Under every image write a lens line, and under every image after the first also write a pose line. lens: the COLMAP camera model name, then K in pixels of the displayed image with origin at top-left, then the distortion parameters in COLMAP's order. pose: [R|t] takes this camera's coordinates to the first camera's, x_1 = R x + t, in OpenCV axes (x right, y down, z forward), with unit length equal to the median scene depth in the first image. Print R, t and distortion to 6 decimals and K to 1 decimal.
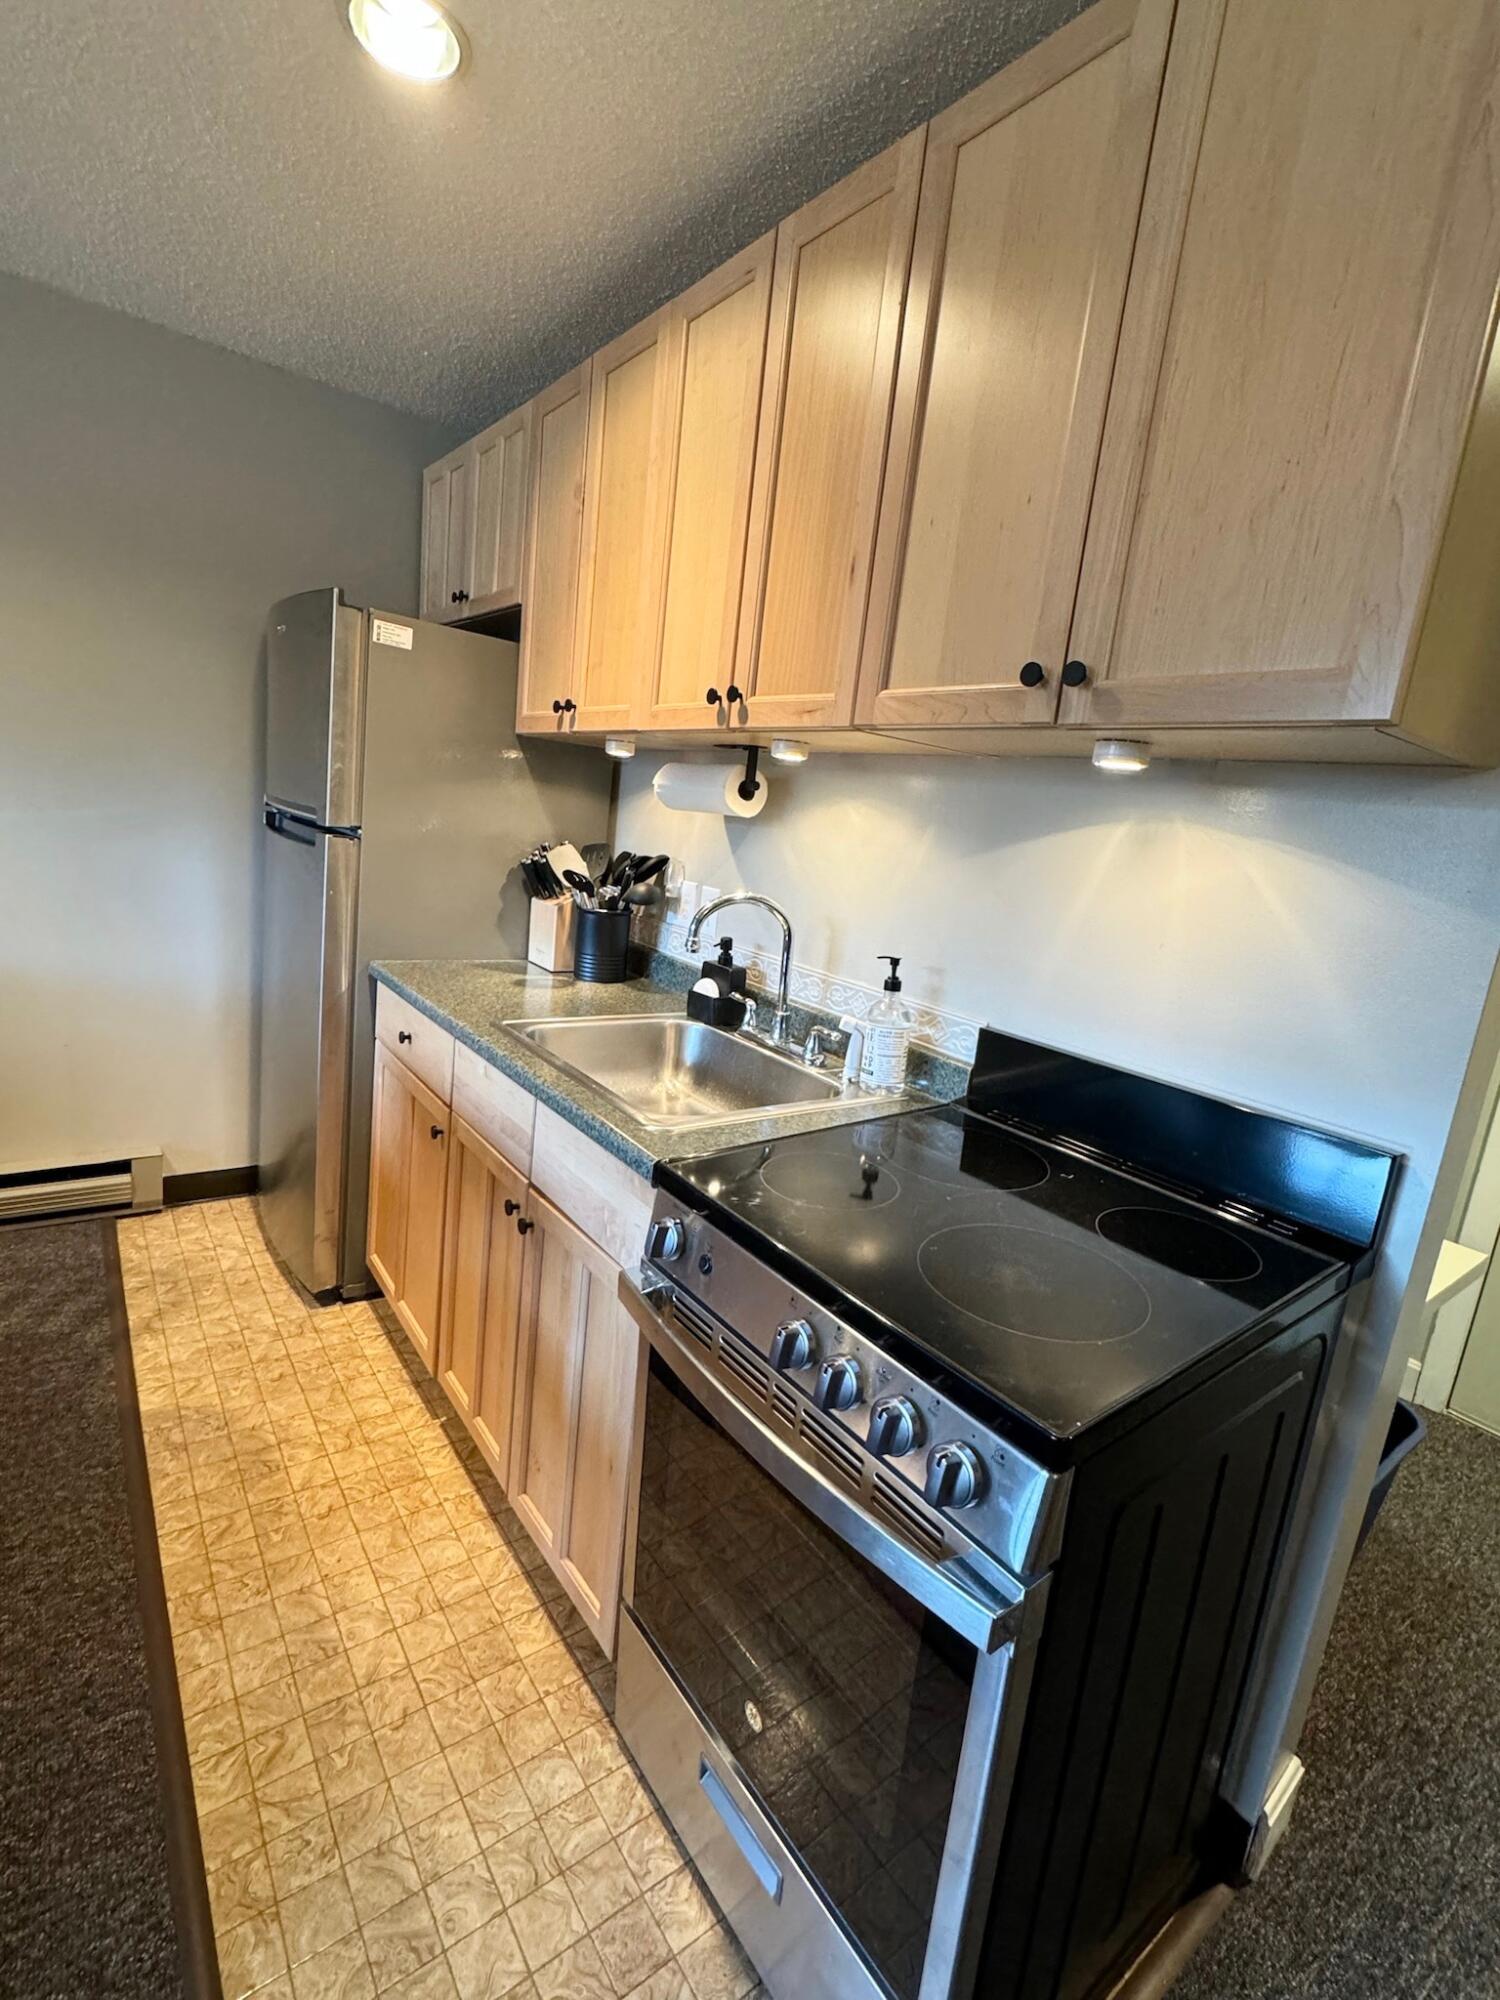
lens RADIAL K [[884.4, 0, 751.0], [0, 884.4, 994.0], [0, 0, 1]] dist [-0.004295, 0.000993]
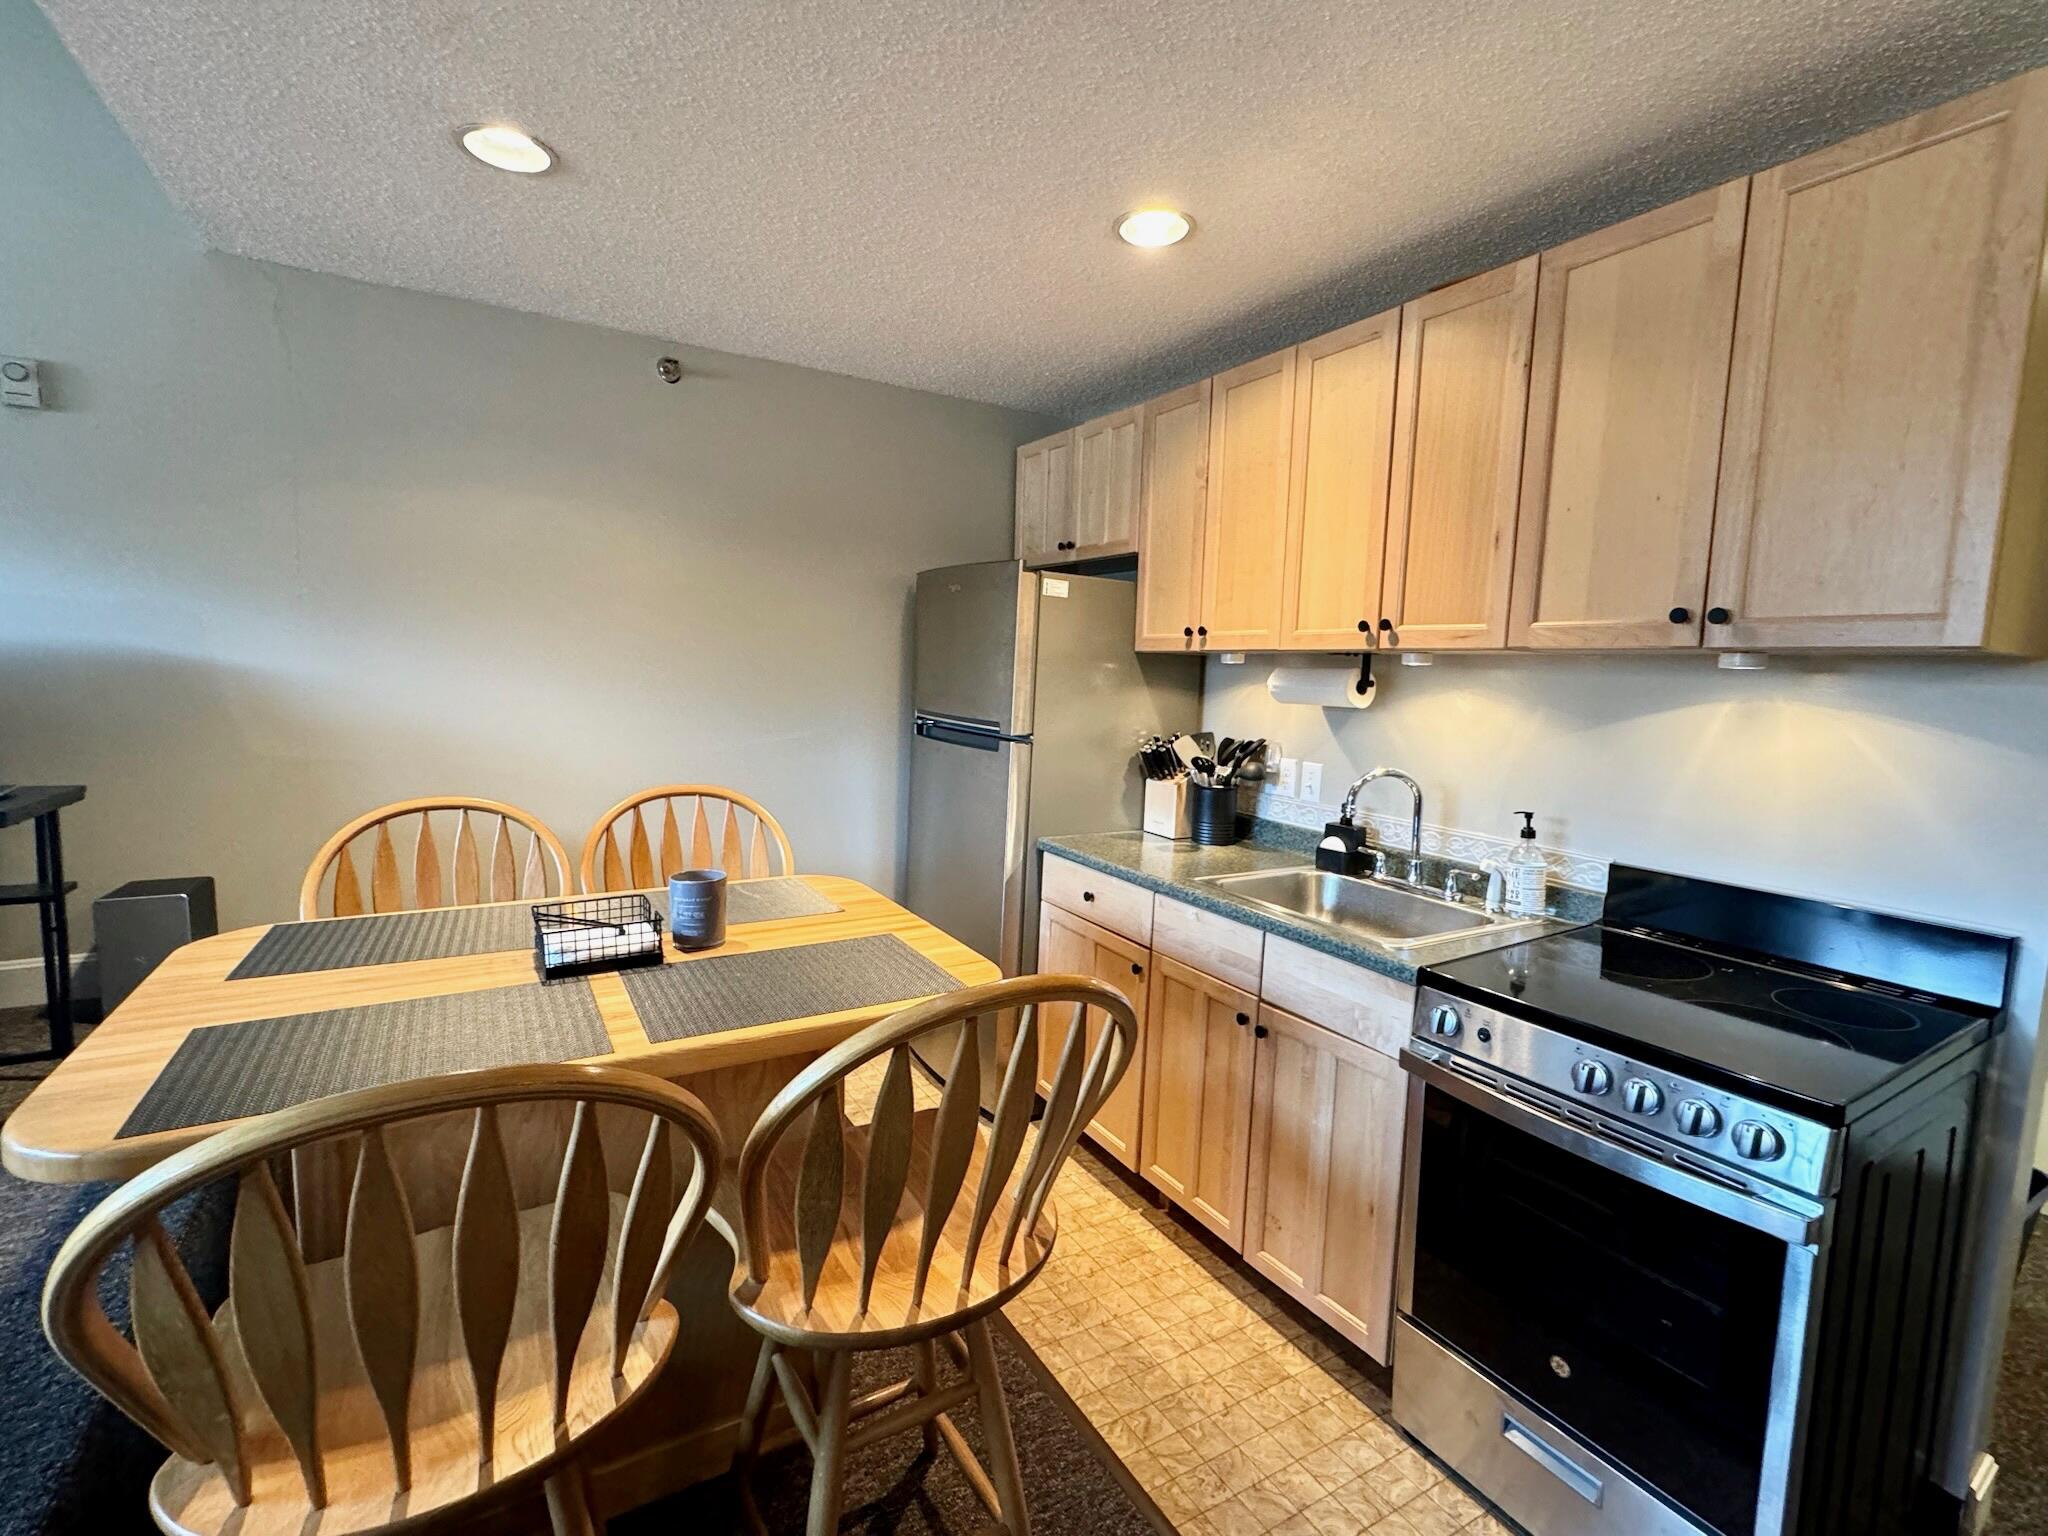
lens RADIAL K [[905.6, 0, 1022.5], [0, 905.6, 762.9], [0, 0, 1]] dist [-0.004295, 0.000993]
pose [[0.990376, -0.063775, -0.122831, -0.396768], [0.050756, 0.993032, -0.106352, -0.009915], [0.128758, 0.099094, 0.986713, -0.399288]]
